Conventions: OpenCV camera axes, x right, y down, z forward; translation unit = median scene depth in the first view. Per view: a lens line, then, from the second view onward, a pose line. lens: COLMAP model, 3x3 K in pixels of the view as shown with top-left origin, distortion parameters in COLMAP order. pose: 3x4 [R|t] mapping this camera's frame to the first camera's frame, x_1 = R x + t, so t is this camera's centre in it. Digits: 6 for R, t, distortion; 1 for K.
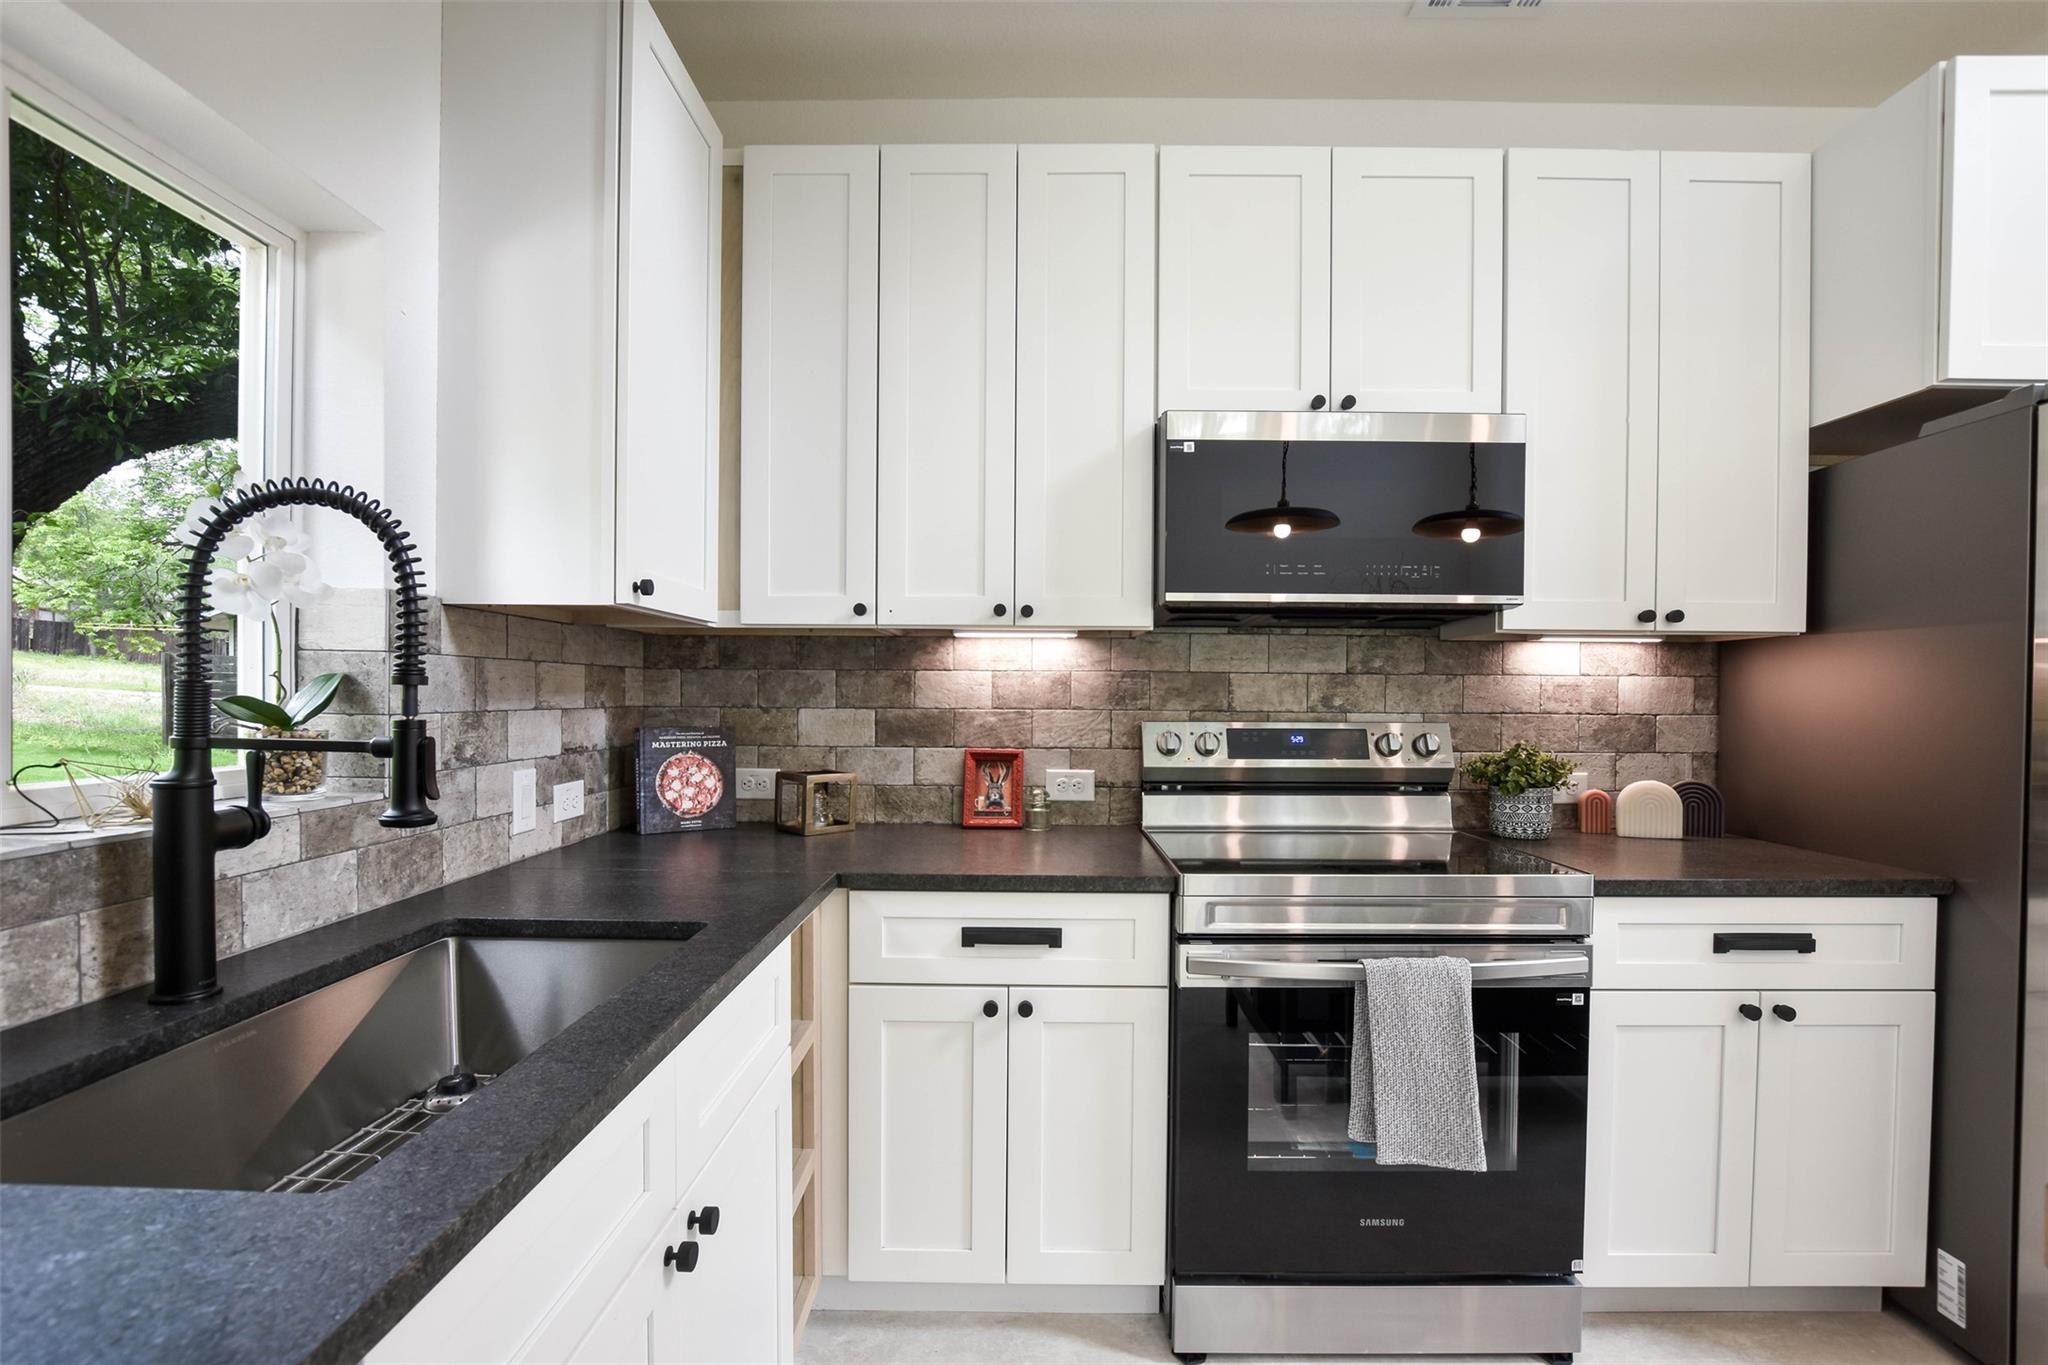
lens RADIAL K [[906.5, 0, 1021.5], [0, 906.5, 693.4], [0, 0, 1]] dist [-0.022971, 0.000148]
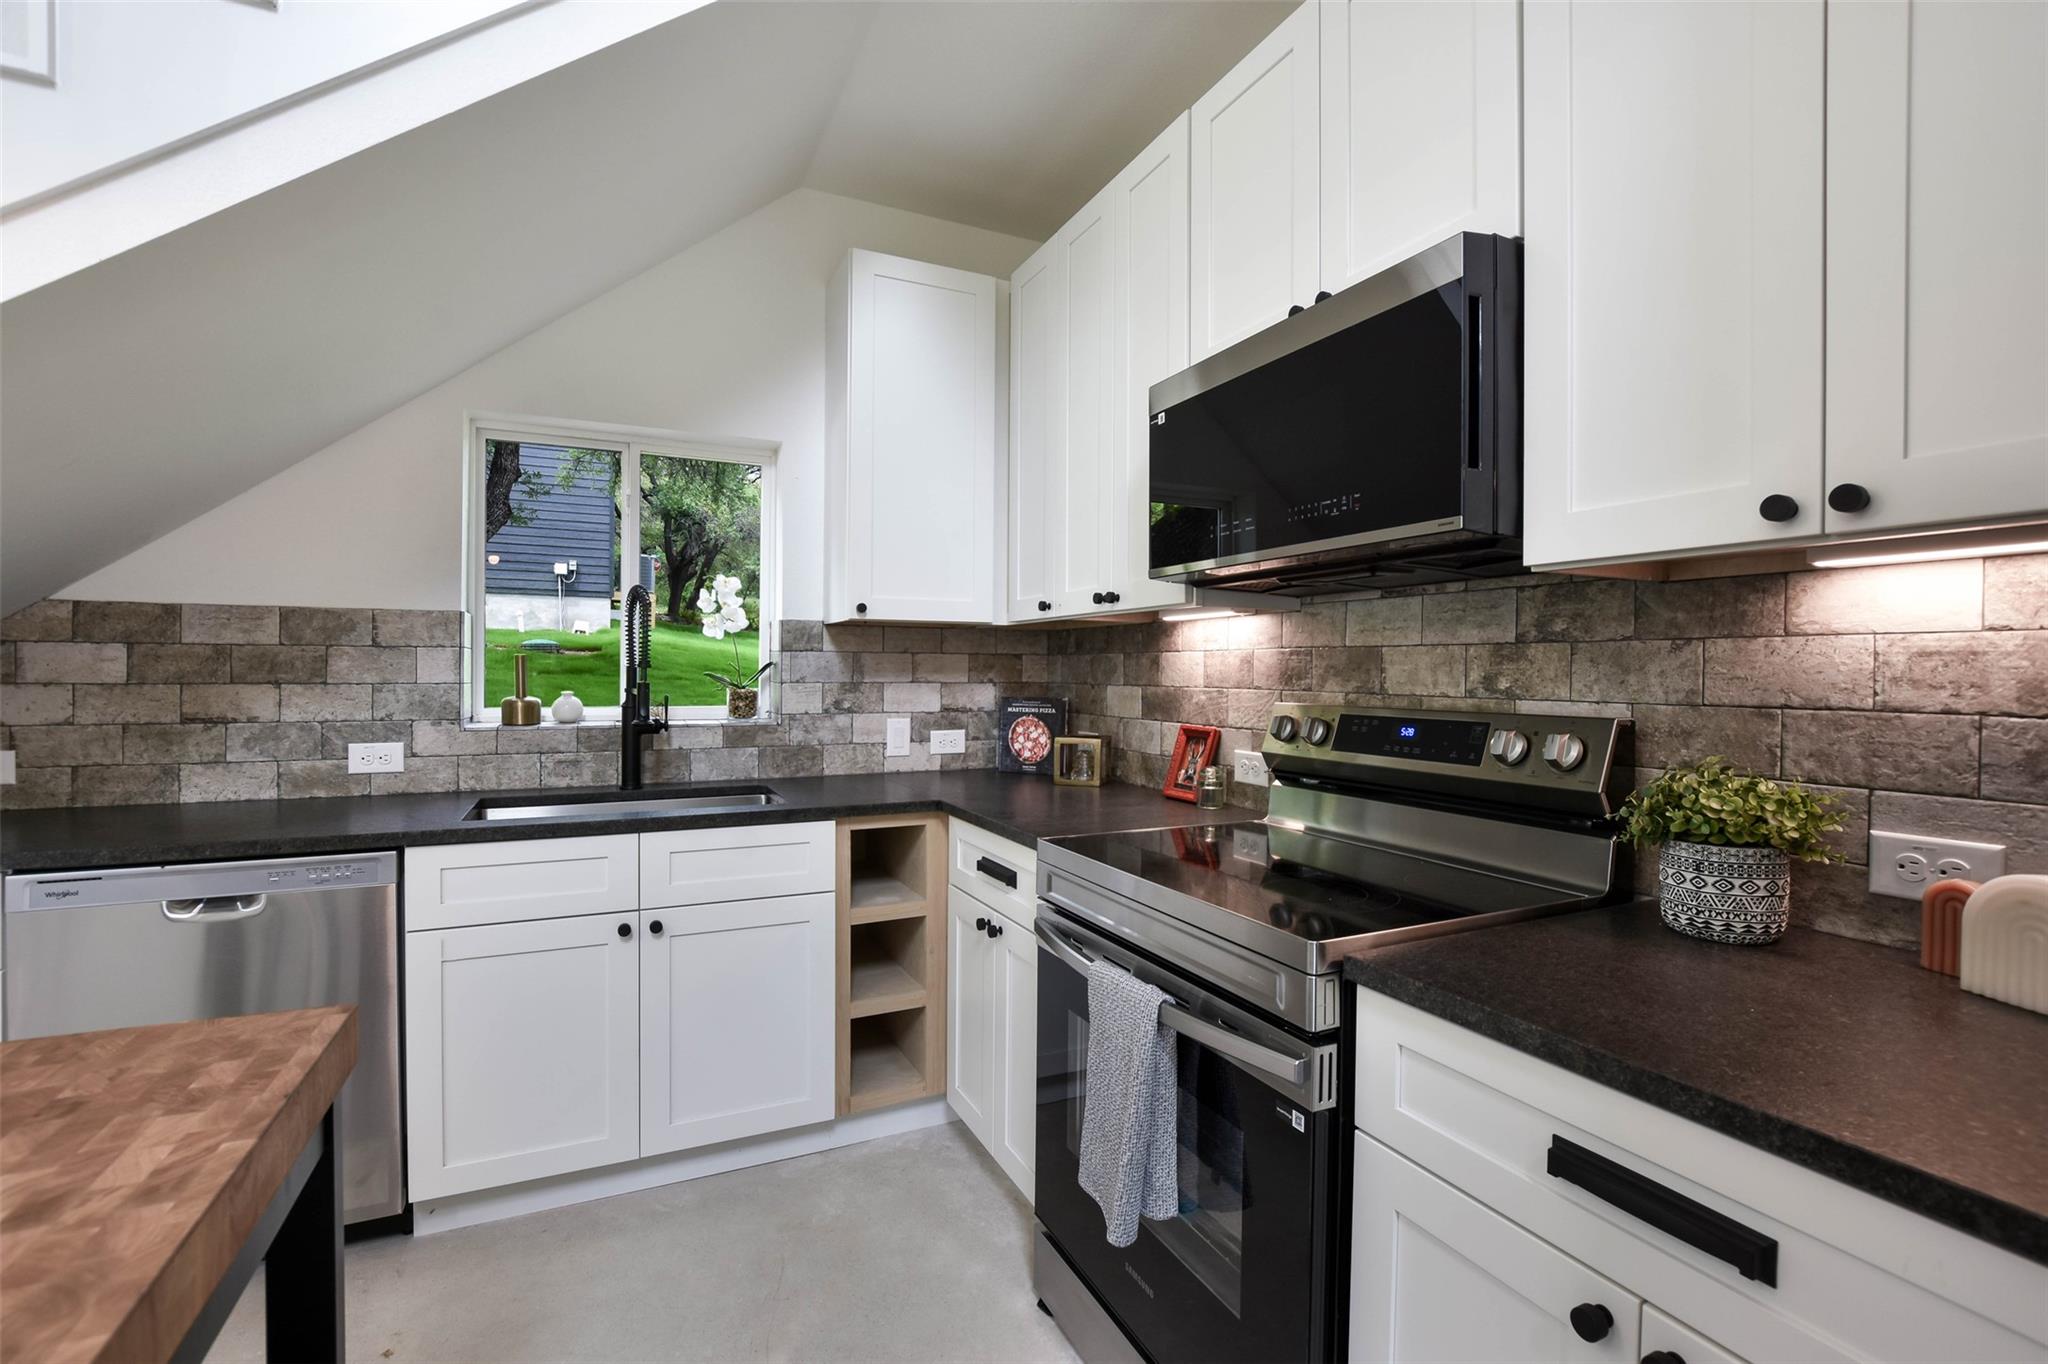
lens RADIAL K [[904.3, 0, 1024.4], [0, 904.3, 659.1], [0, 0, 1]] dist [-0.016056, 0.000647]
pose [[0.439634, -0.015821, -0.898038, 0.812226], [-0.002695, 0.999817, -0.018933, 0.004546], [0.898173, 0.010744, 0.439511, 0.364219]]
